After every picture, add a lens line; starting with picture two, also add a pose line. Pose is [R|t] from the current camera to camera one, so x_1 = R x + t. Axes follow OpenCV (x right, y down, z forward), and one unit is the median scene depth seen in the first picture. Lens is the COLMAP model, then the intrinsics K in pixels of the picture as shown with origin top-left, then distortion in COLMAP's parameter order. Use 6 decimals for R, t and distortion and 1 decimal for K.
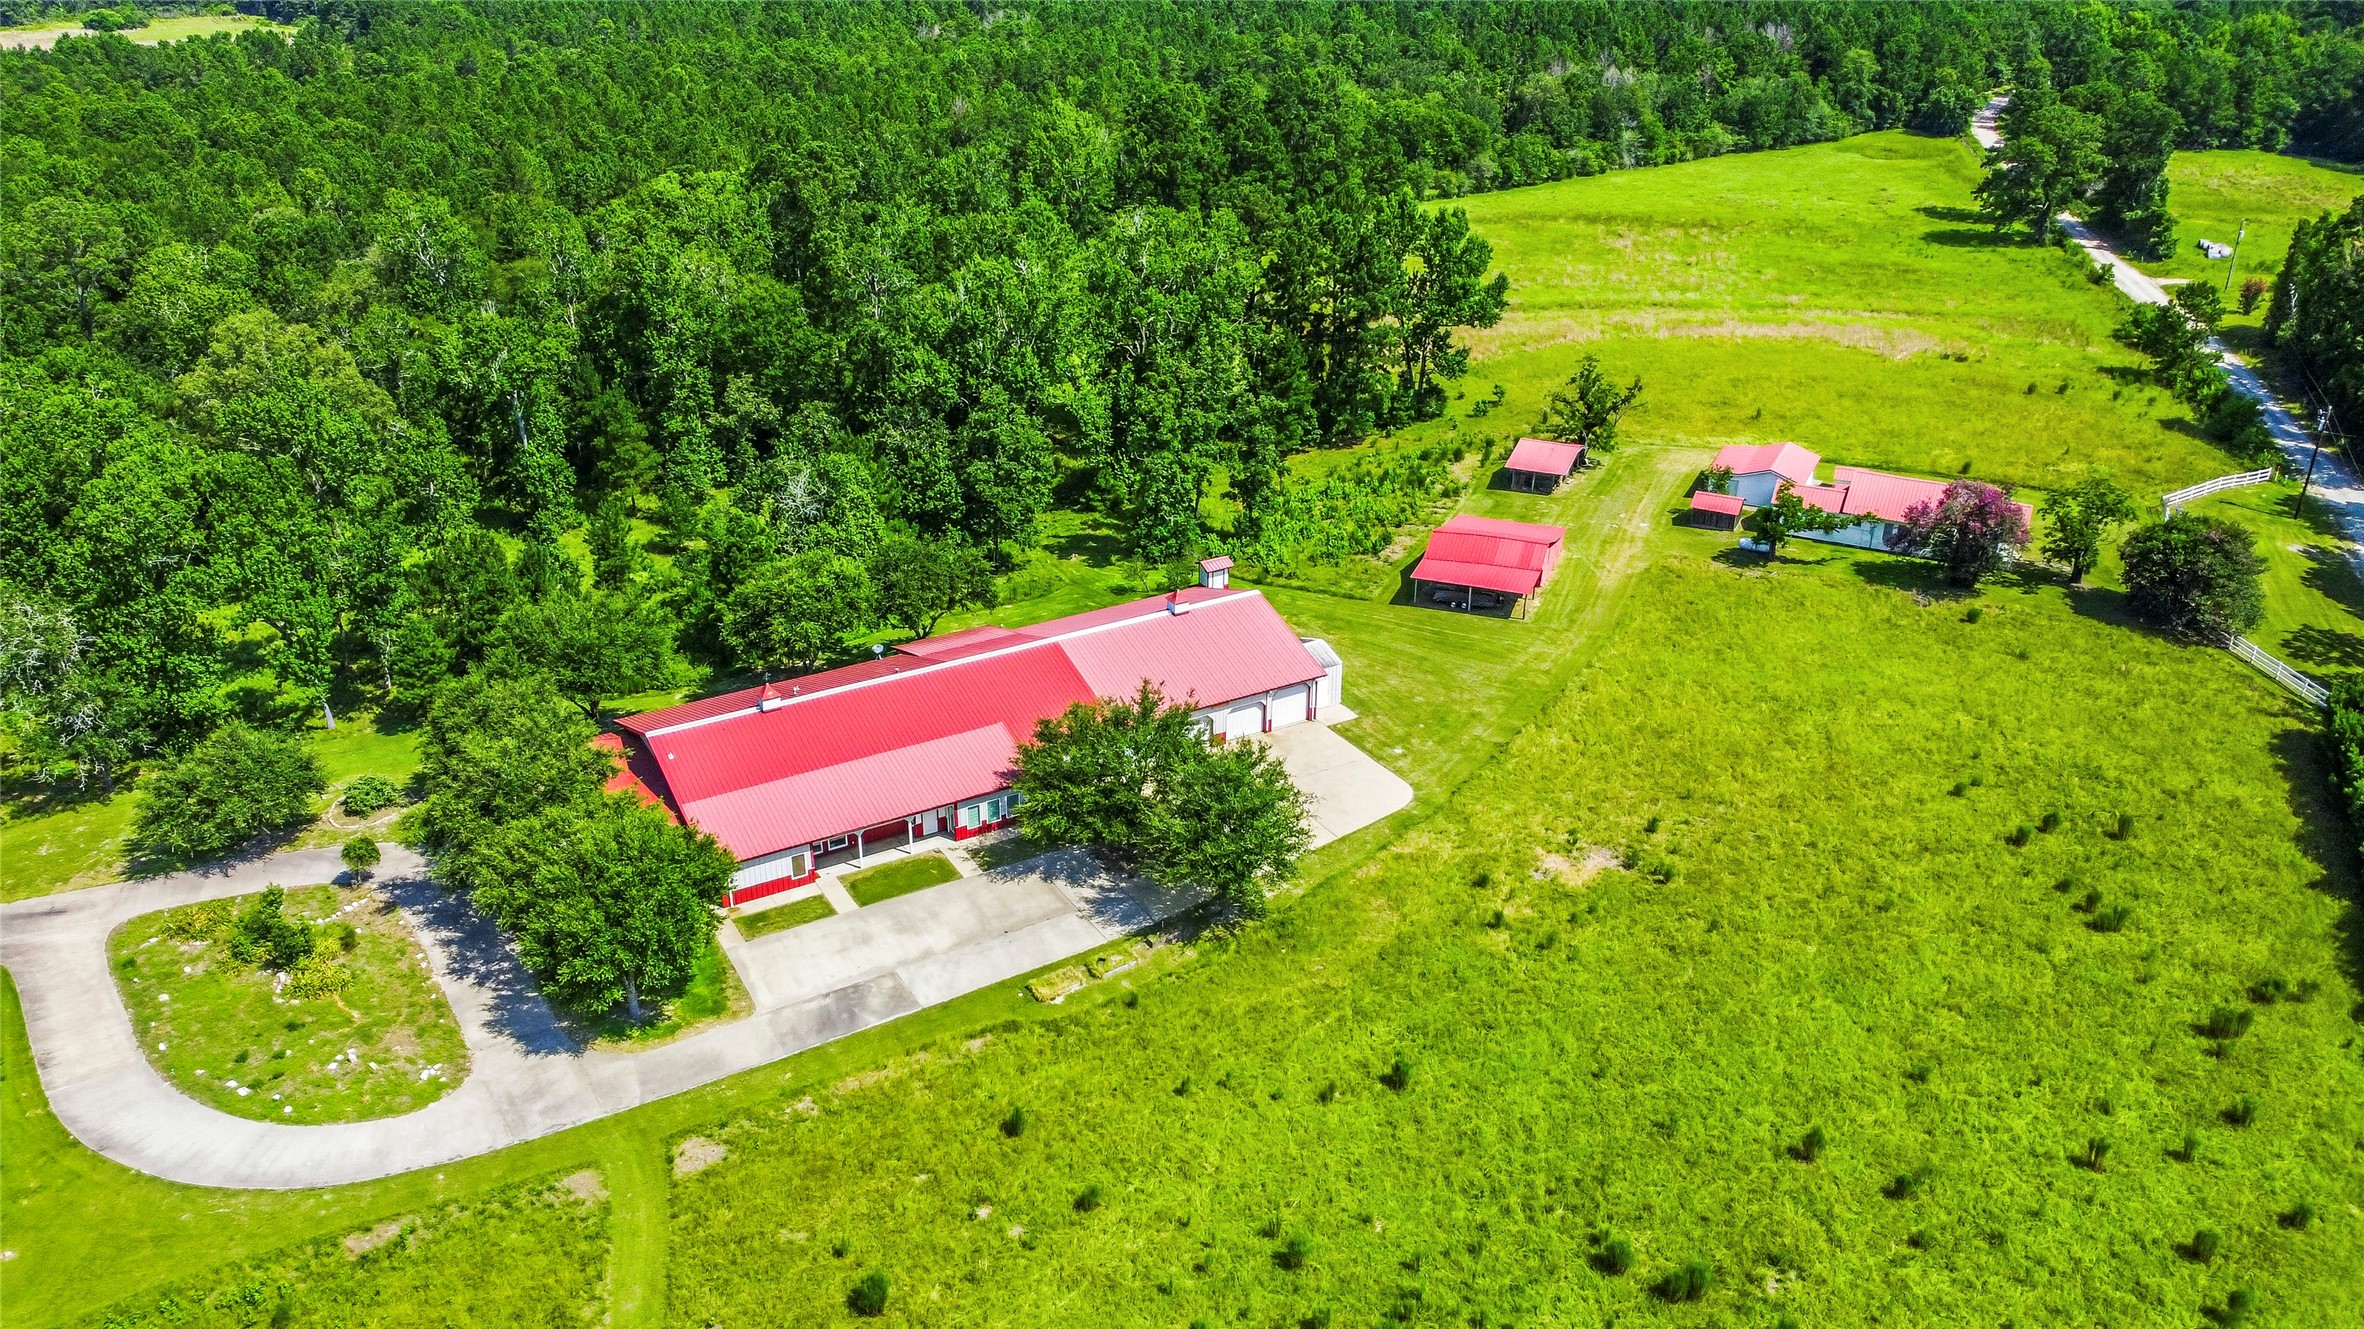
lens RADIAL K [[1770.3, 0, 1182.0], [0, 1770.3, 664.5], [0, 0, 1]] dist [-0.002576, -0.004303]
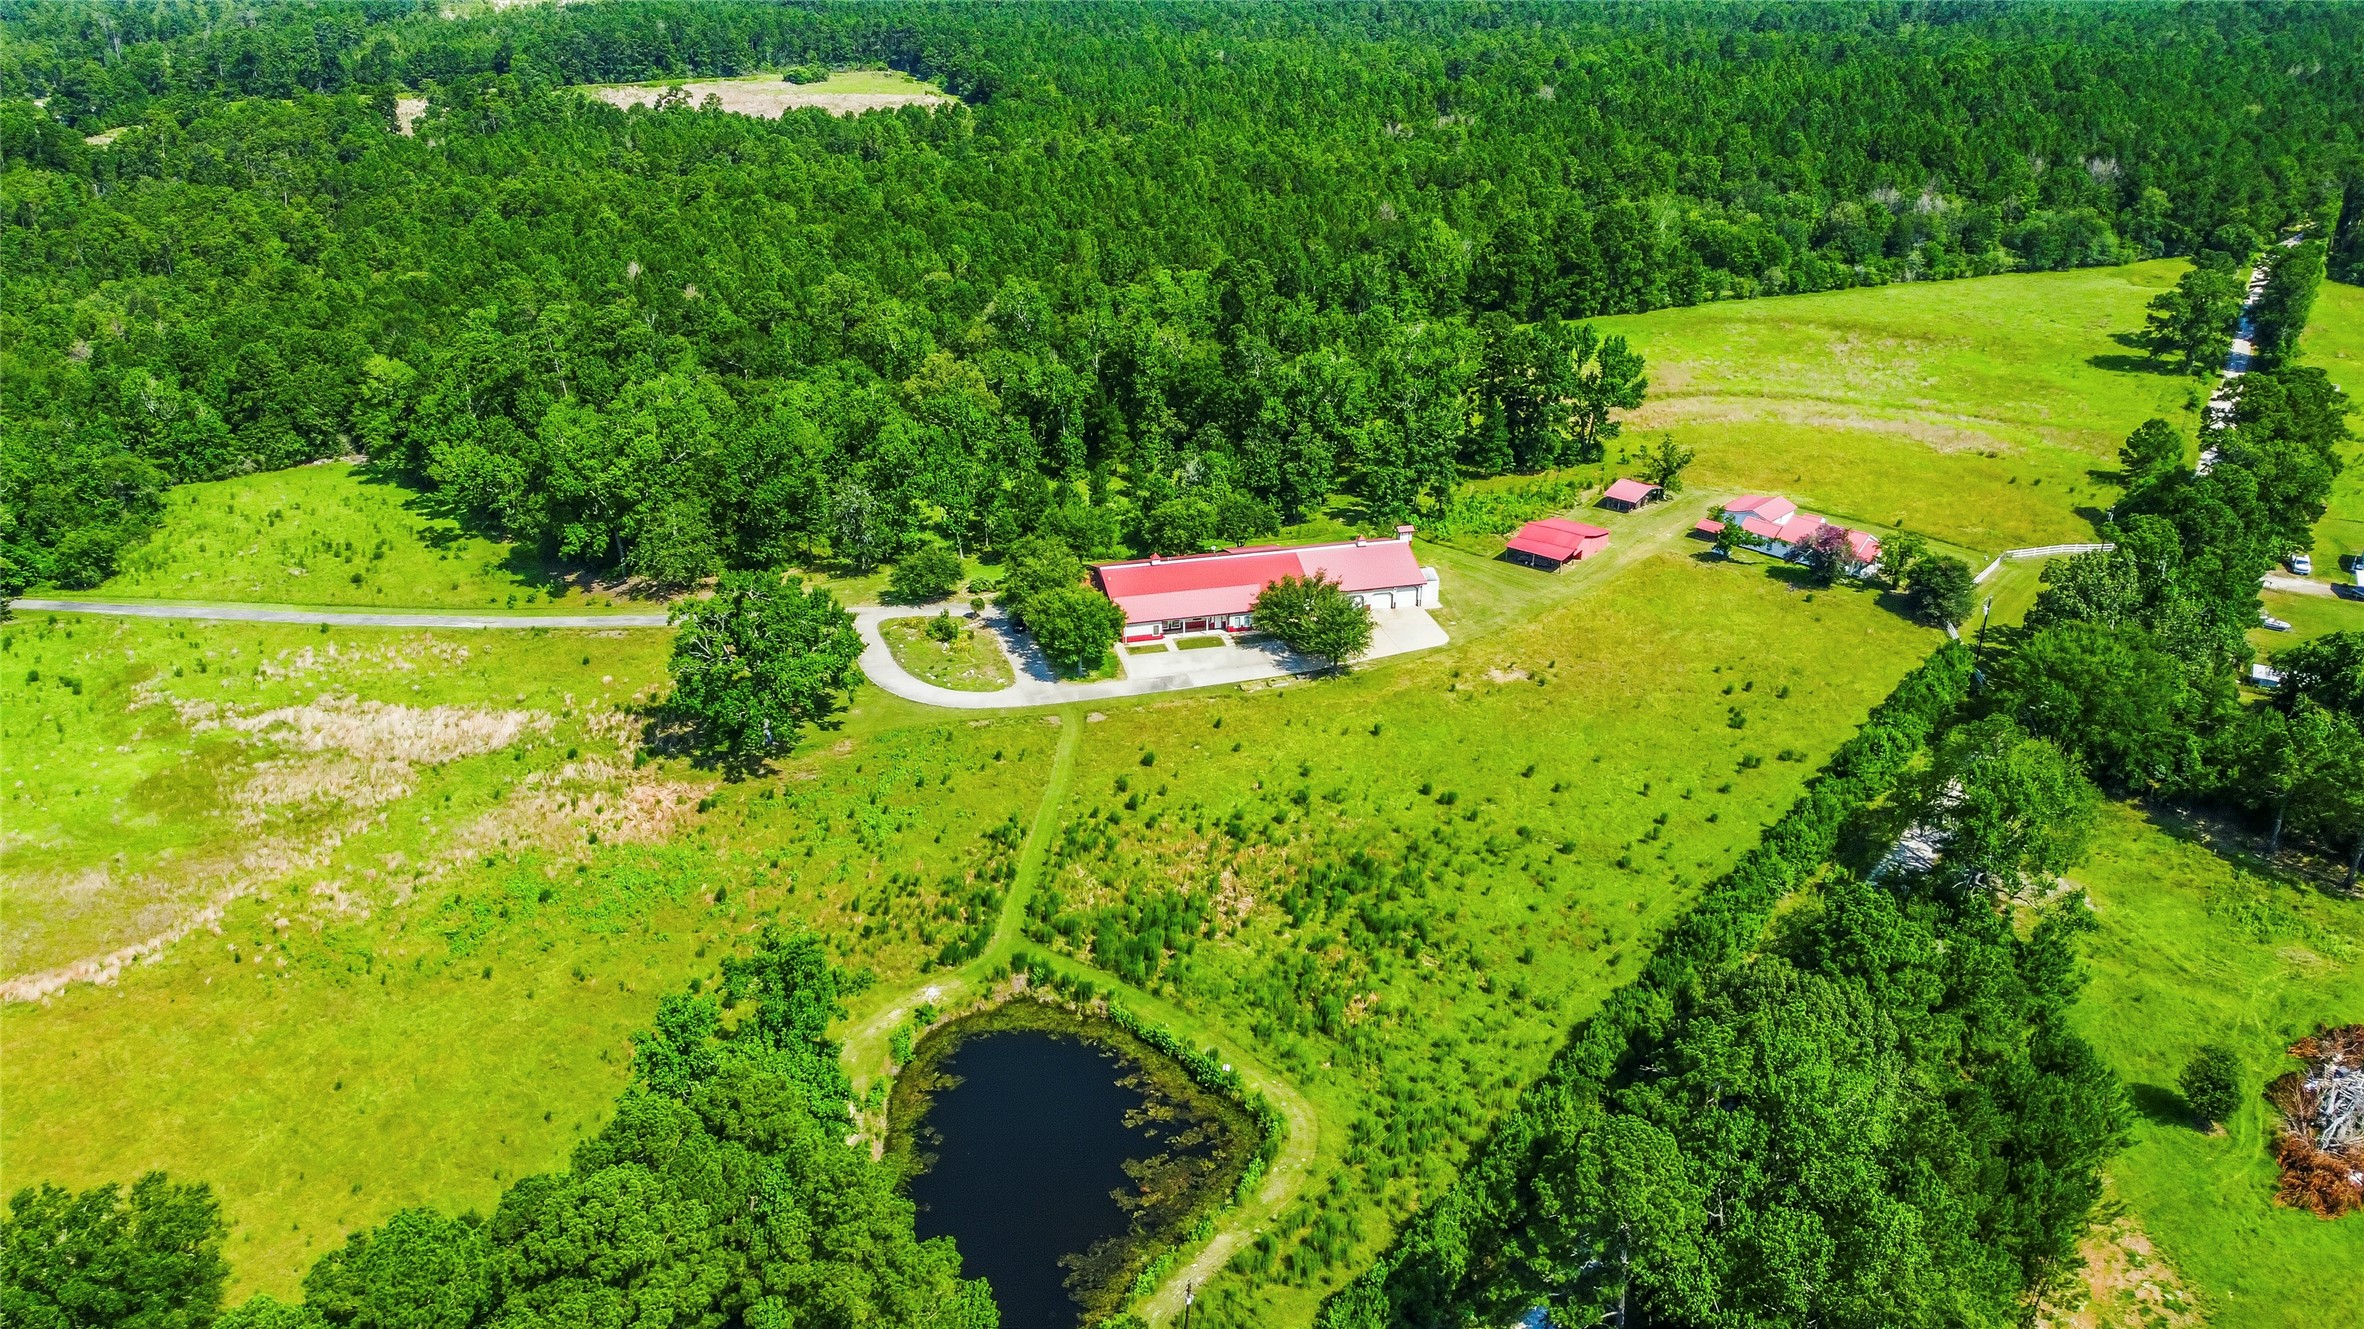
lens RADIAL K [[1770.3, 0, 1182.0], [0, 1770.3, 664.5], [0, 0, 1]] dist [-0.002576, -0.004303]
pose [[0.956913, 0.122286, -0.263370, 0.282231], [-0.122732, 0.992329, 0.014823, 0.080109], [0.263162, 0.018140, 0.964581, -0.796986]]
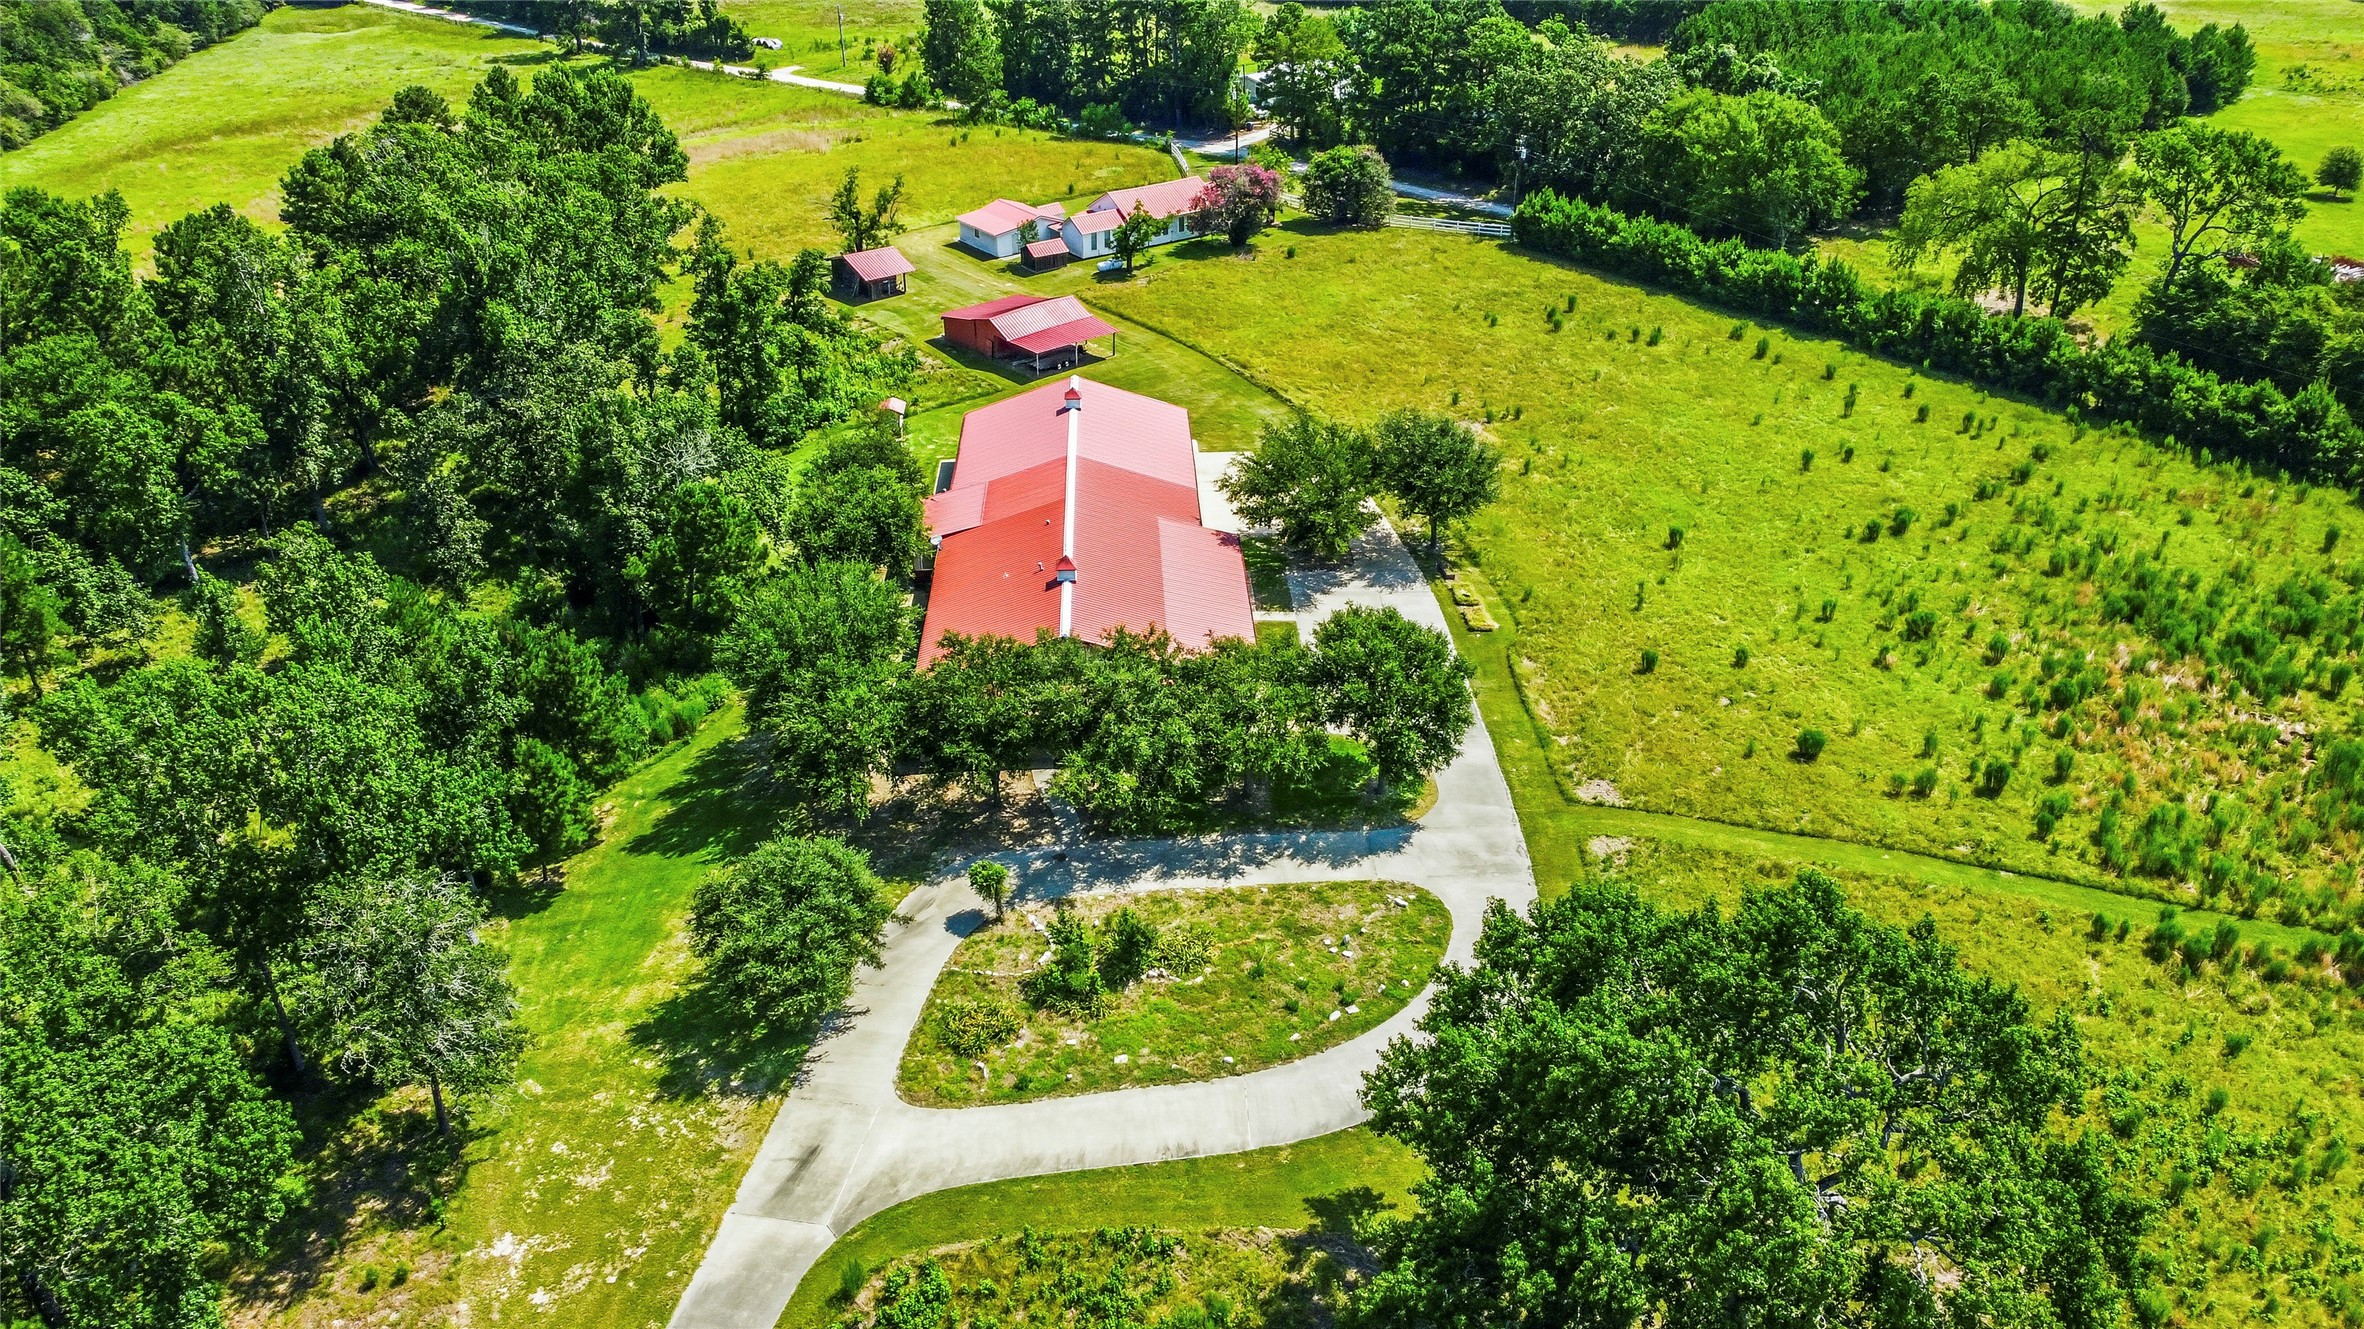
lens RADIAL K [[1719.0, 0, 1182.0], [0, 1719.0, 664.5], [0, 0, 1]] dist [-0.007381, 0.002717]
pose [[0.457710, -0.438221, 0.773605, -0.705929], [0.382562, 0.882502, 0.273561, -0.126566], [-0.802588, 0.170740, 0.571577, 0.291915]]
